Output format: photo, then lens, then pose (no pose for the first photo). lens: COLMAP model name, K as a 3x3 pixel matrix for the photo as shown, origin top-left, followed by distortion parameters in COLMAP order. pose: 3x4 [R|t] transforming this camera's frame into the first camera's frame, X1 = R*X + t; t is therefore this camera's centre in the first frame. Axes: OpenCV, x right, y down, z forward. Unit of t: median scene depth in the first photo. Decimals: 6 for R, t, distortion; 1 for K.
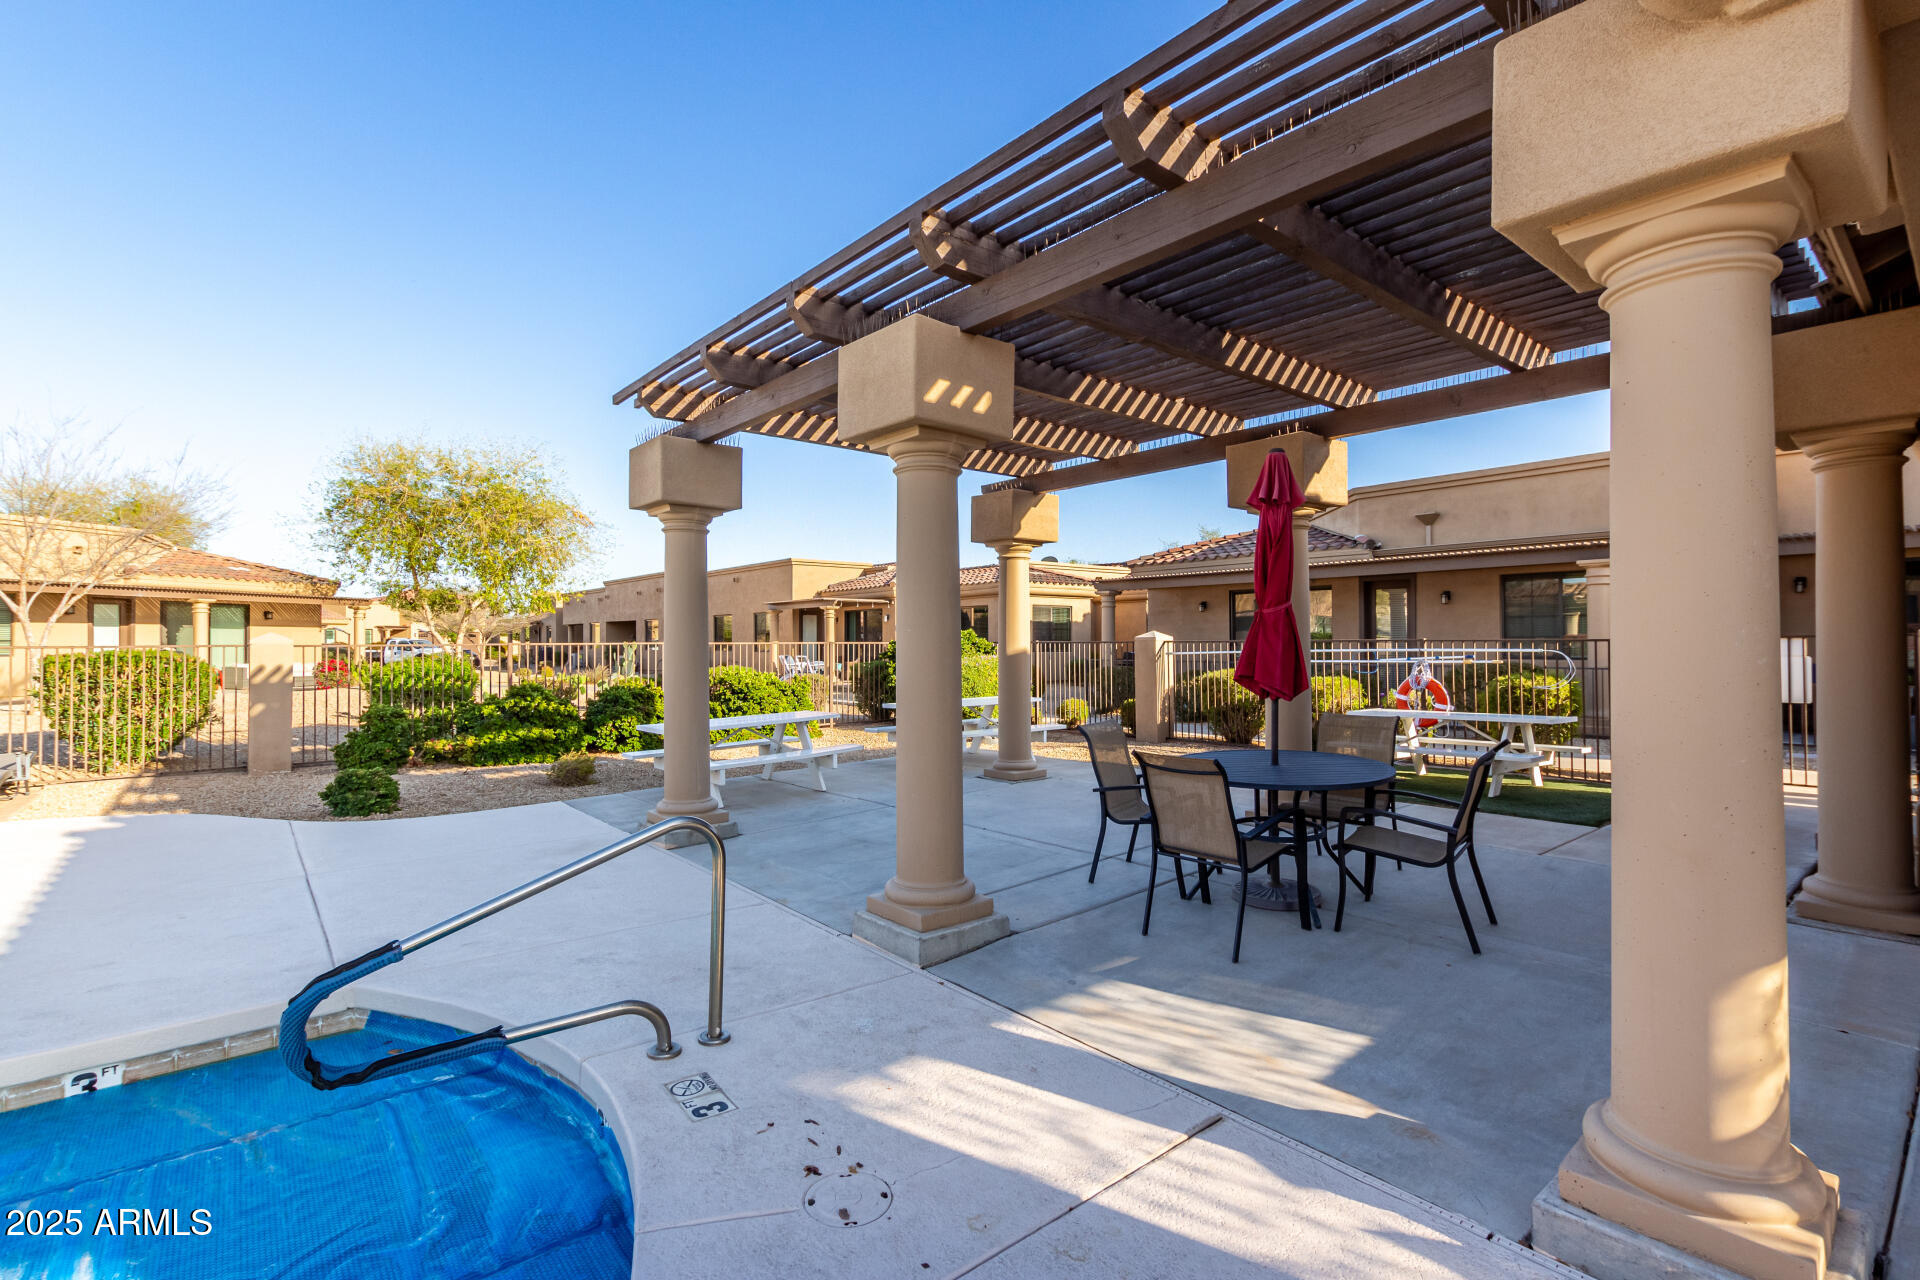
lens RADIAL K [[879.6, 0, 1003.2], [0, 879.6, 634.6], [0, 0, 1]] dist [-0.012304, -0.000068]
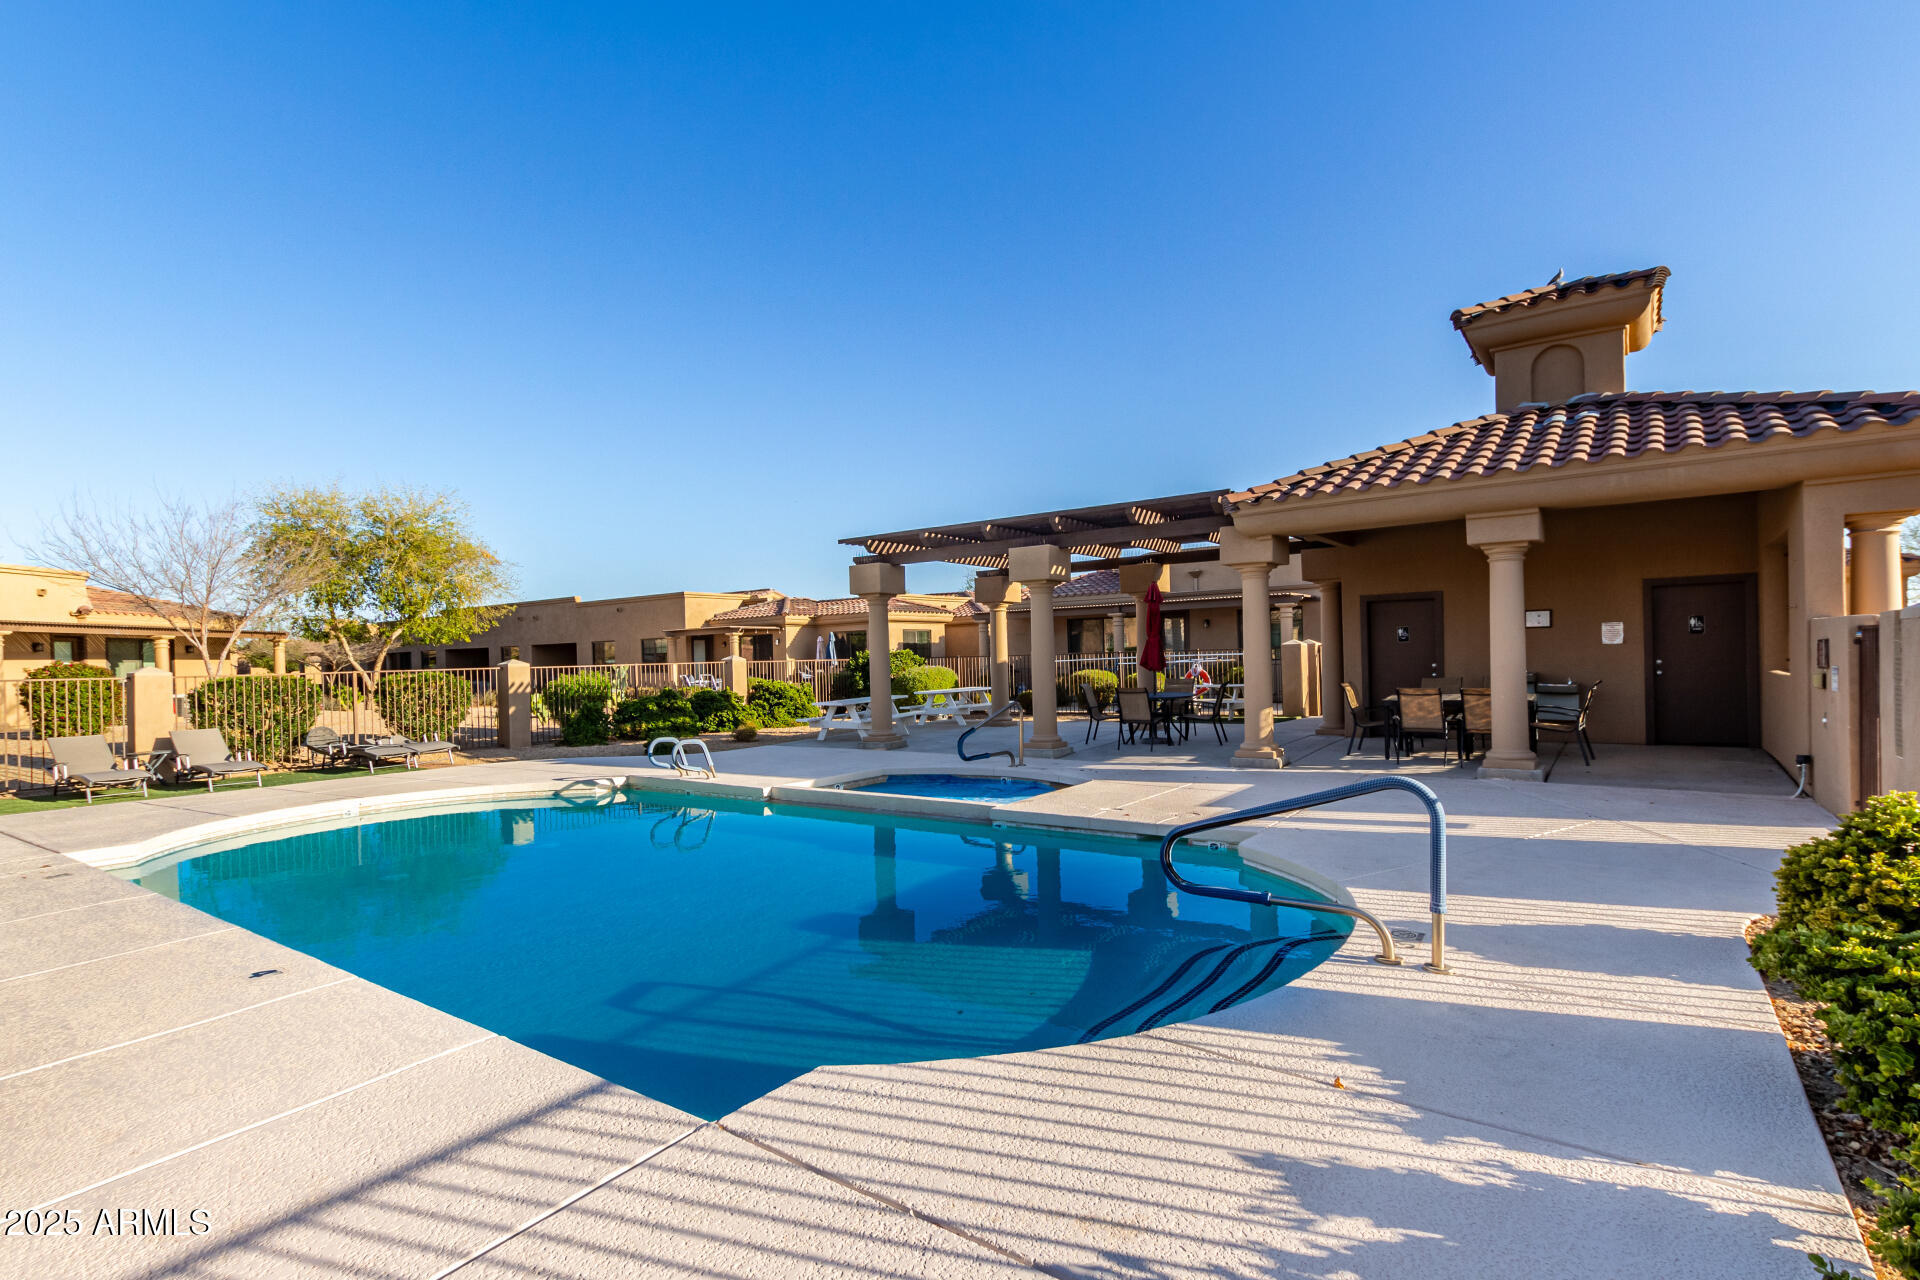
lens RADIAL K [[944.0, 0, 954.8], [0, 944.0, 666.1], [0, 0, 1]] dist [-0.001106, -0.000419]
pose [[0.977908, -0.022784, 0.207789, -0.190542], [0.020050, 0.999683, 0.015258, -0.000441], [-0.208070, -0.010755, 0.978055, -0.368772]]
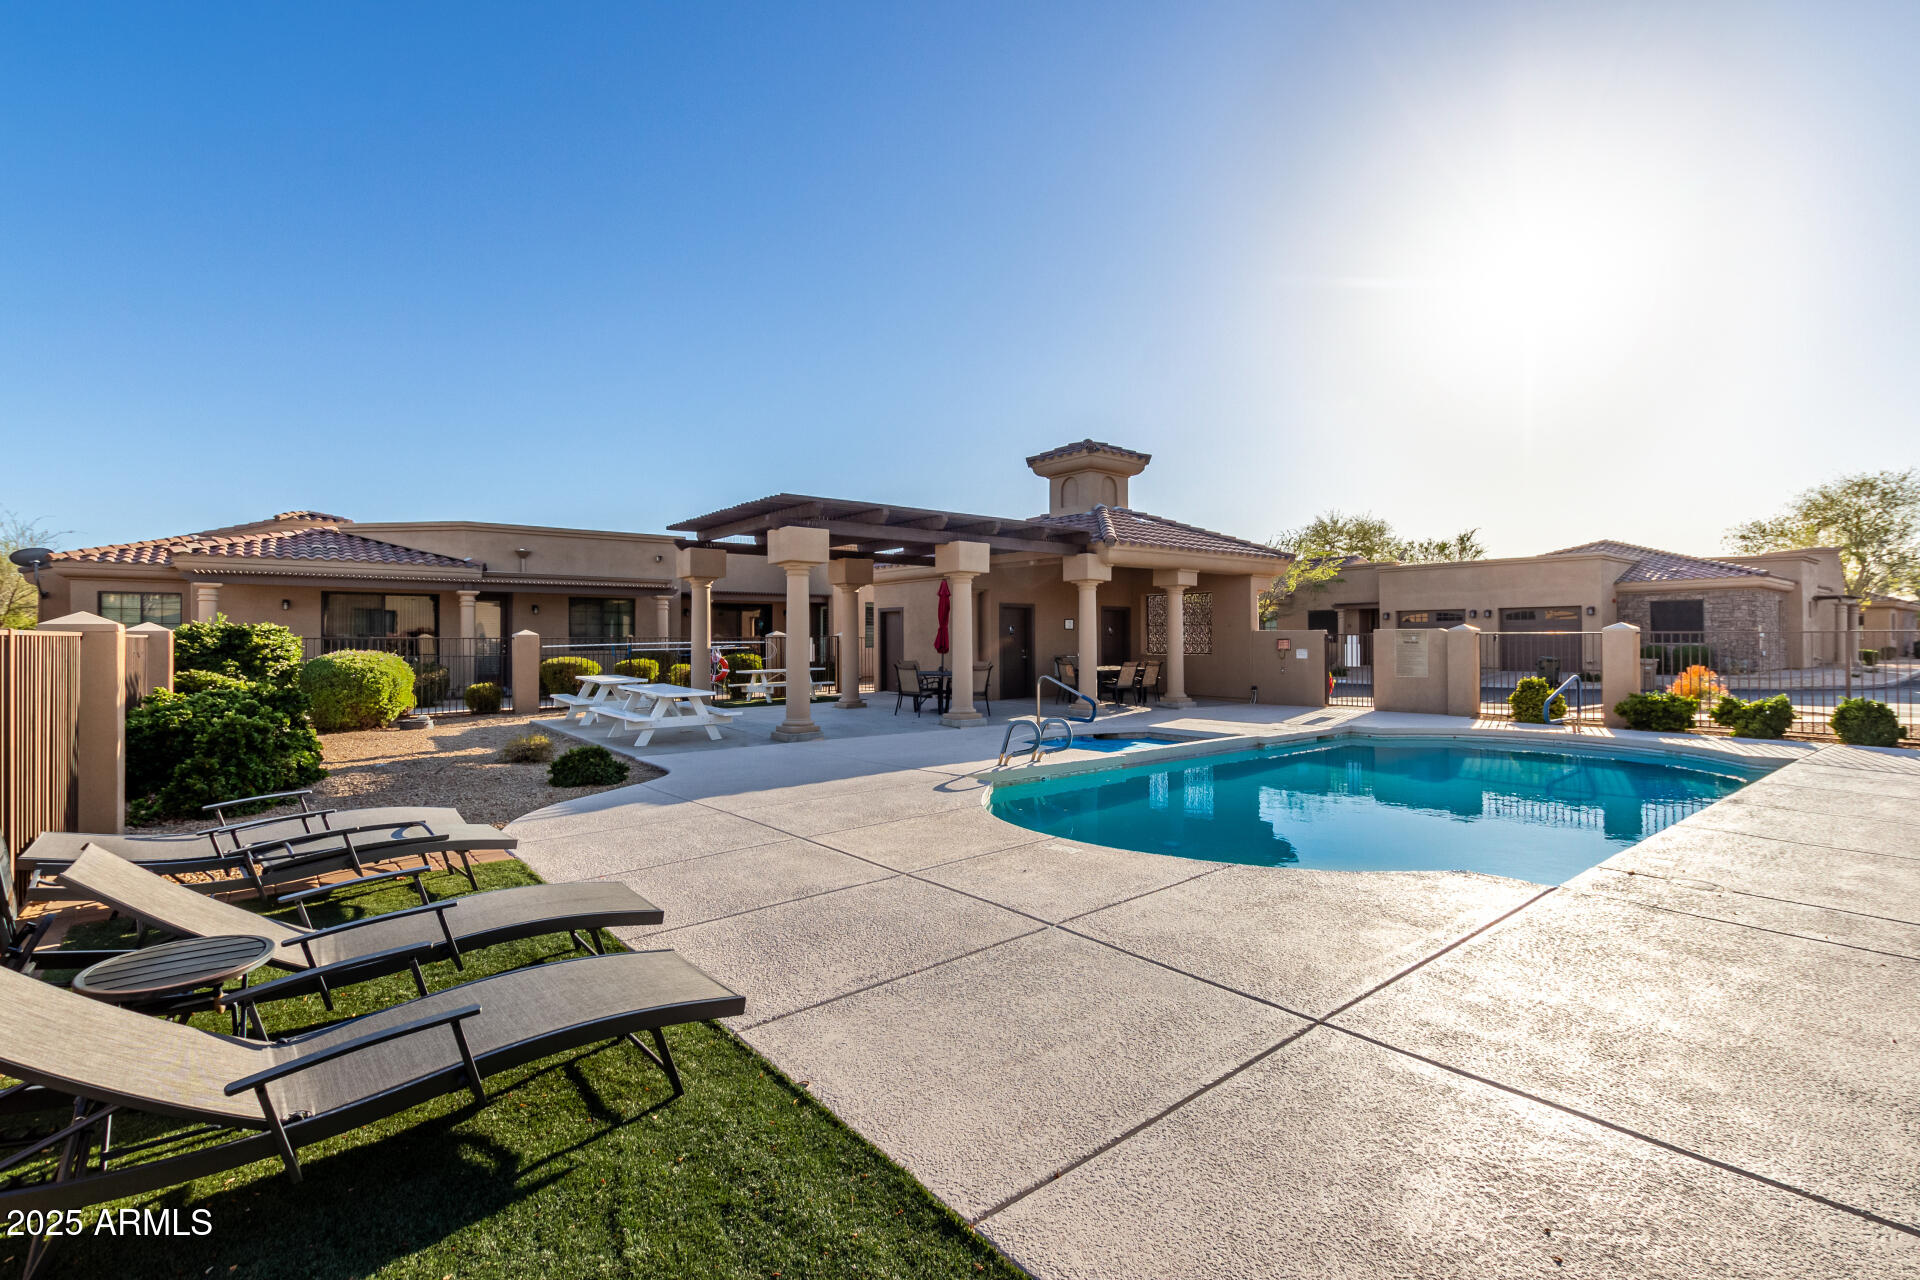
lens RADIAL K [[879.6, 0, 1003.2], [0, 879.6, 634.6], [0, 0, 1]] dist [-0.012304, -0.000068]
pose [[0.007433, 0.008169, 0.999939, -0.648183], [-0.004851, 0.999955, -0.008133, 0.005596], [-0.999961, -0.004791, 0.007472, 0.175830]]
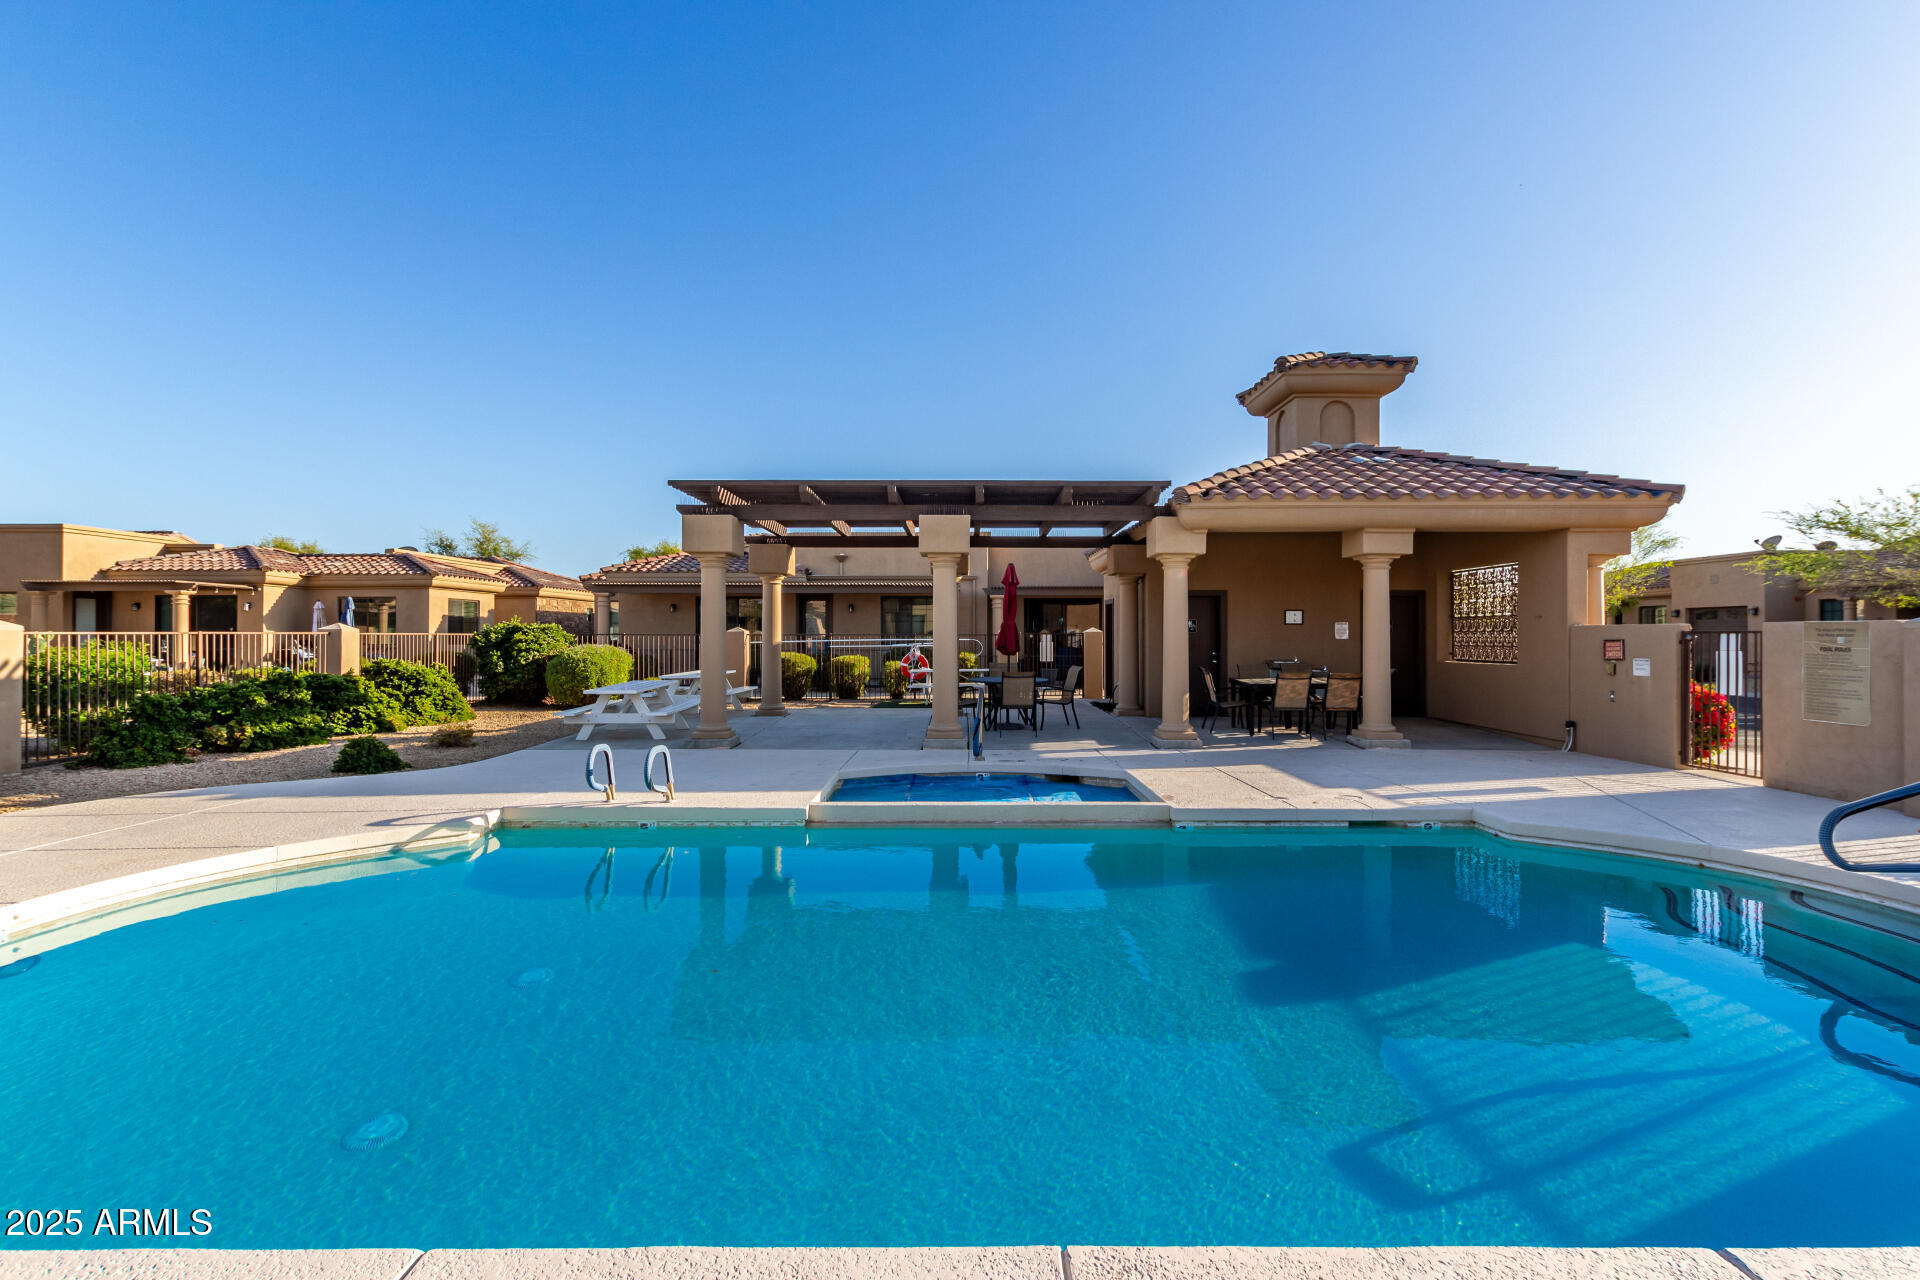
lens RADIAL K [[913.2, 0, 960.0], [0, 913.2, 640.0], [0, 0, 1]] dist [0.001286, 0.000131]
pose [[0.654383, 0.001652, 0.756161, -0.405528], [-0.009868, 0.999931, 0.006356, 0.001782], [-0.756098, -0.011621, 0.654355, -0.144971]]
